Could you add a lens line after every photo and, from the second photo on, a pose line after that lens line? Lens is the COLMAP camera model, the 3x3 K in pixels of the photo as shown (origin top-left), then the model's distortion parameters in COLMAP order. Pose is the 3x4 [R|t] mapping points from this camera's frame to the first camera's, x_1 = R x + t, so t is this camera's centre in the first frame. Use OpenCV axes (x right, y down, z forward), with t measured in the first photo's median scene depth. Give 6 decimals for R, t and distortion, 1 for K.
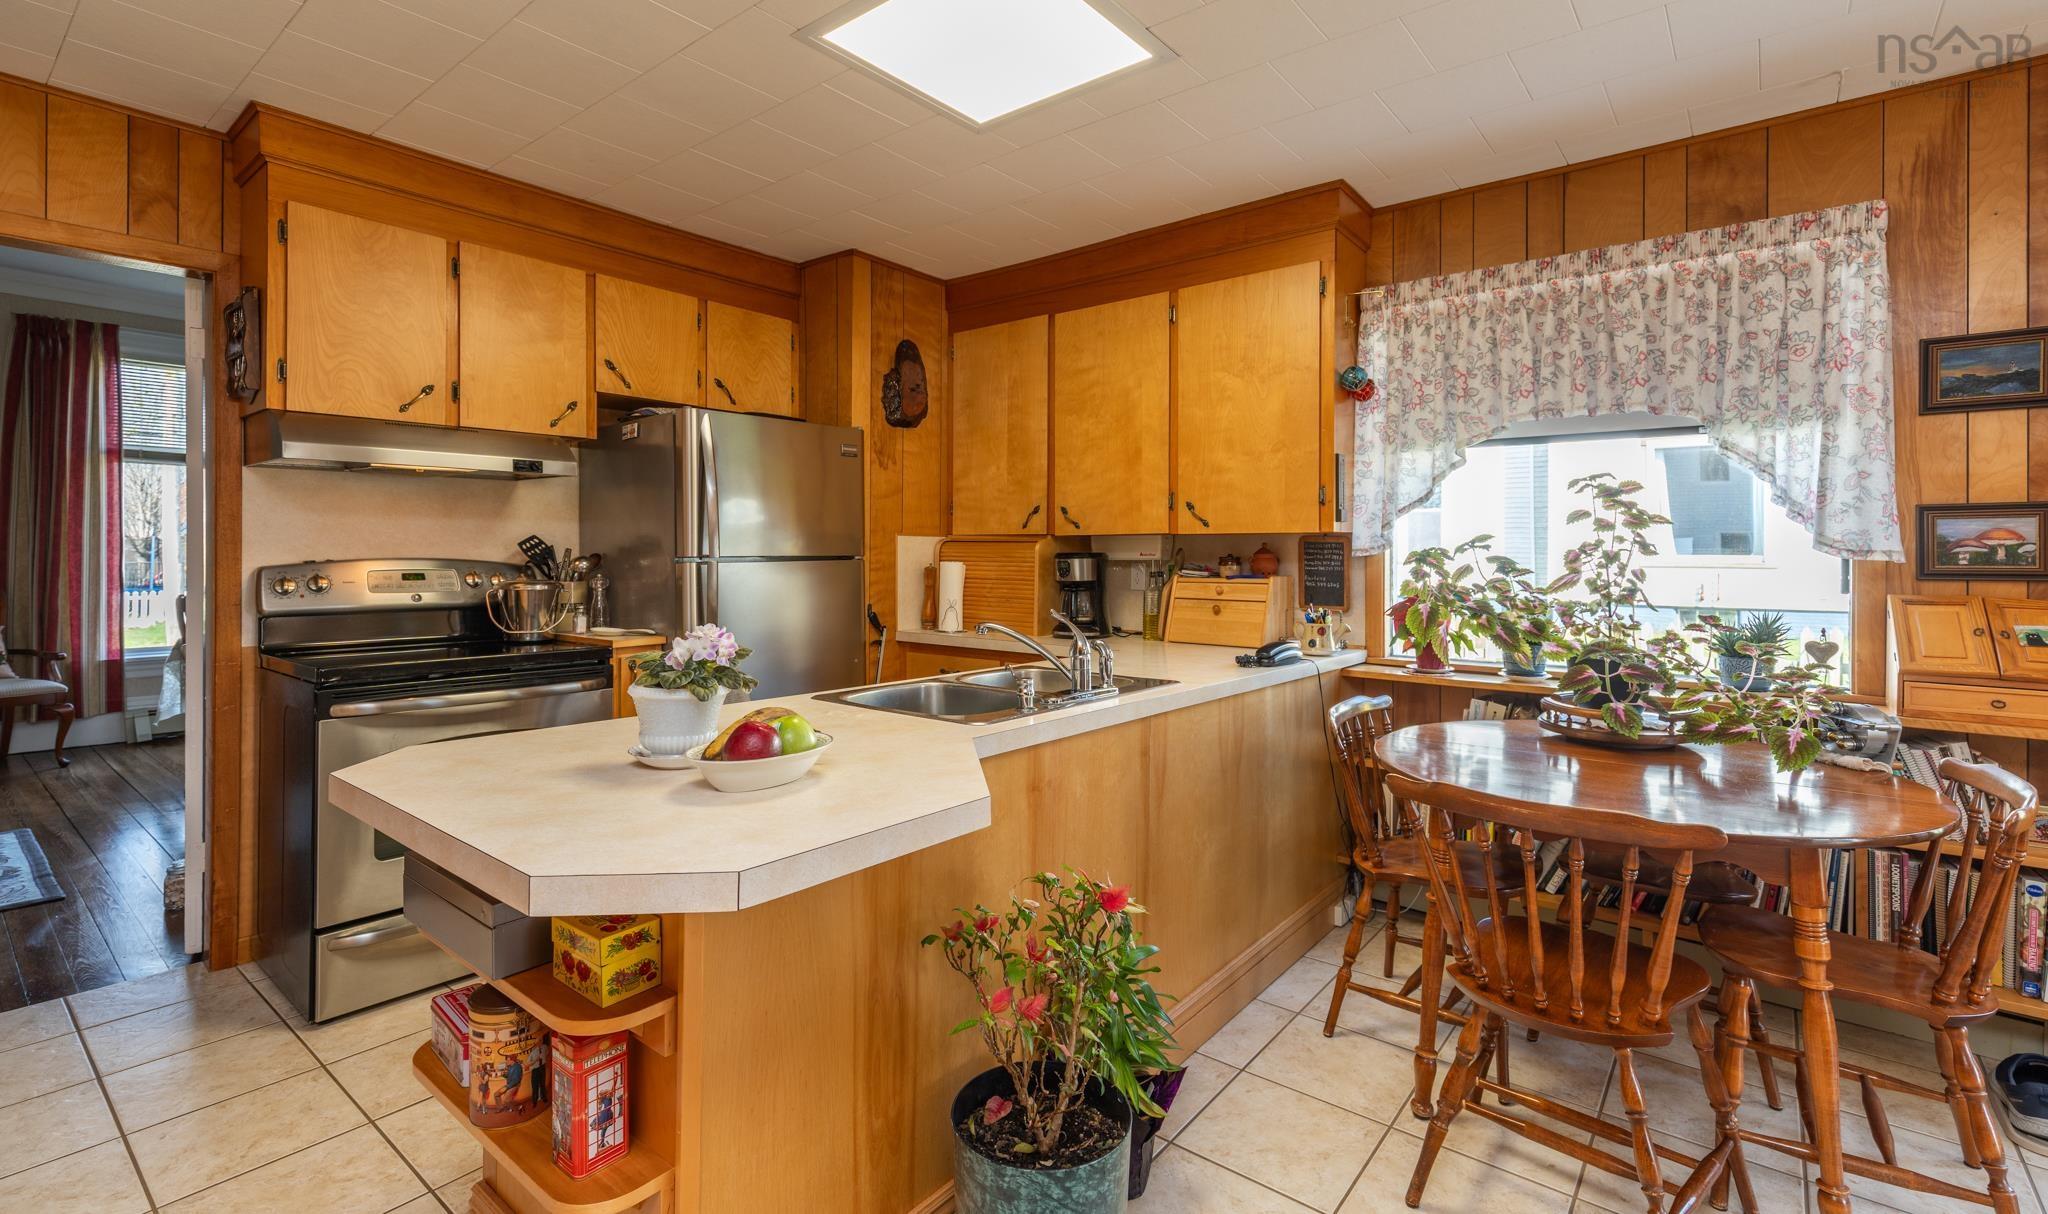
lens RADIAL K [[917.9, 0, 1026.8], [0, 917.9, 557.8], [0, 0, 1]] dist [0.000740, 0.000069]
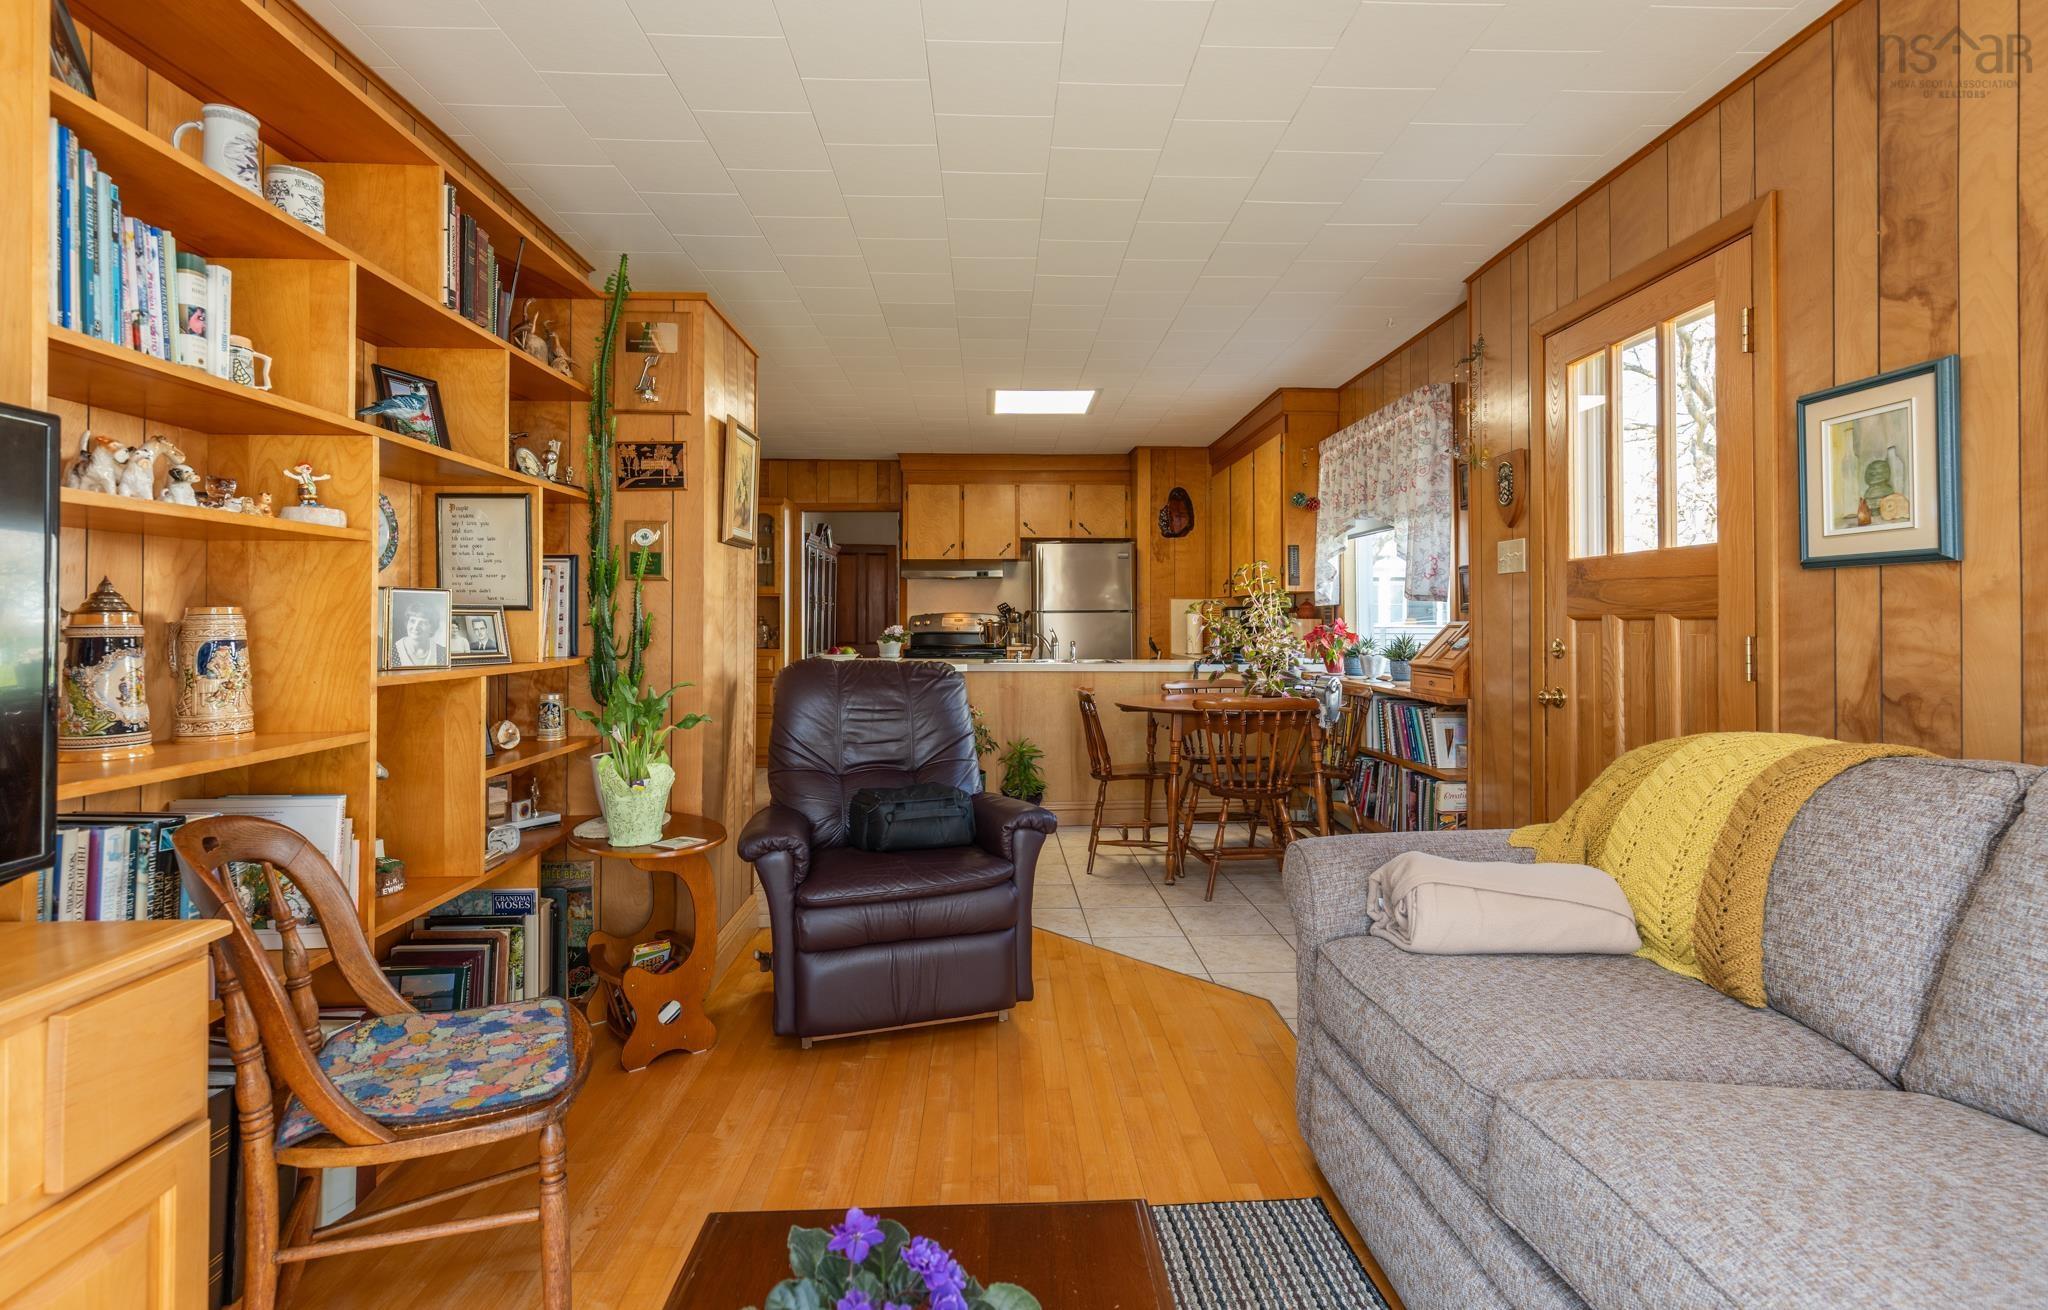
lens RADIAL K [[957.2, 0, 1027.1], [0, 957.2, 615.7], [0, 0, 1]] dist [-0.000476, -0.000056]
pose [[0.655047, -0.009694, -0.755526, 1.196139], [-0.000739, 0.999909, -0.013470, 0.036579], [0.755588, 0.009382, 0.654980, -0.463815]]
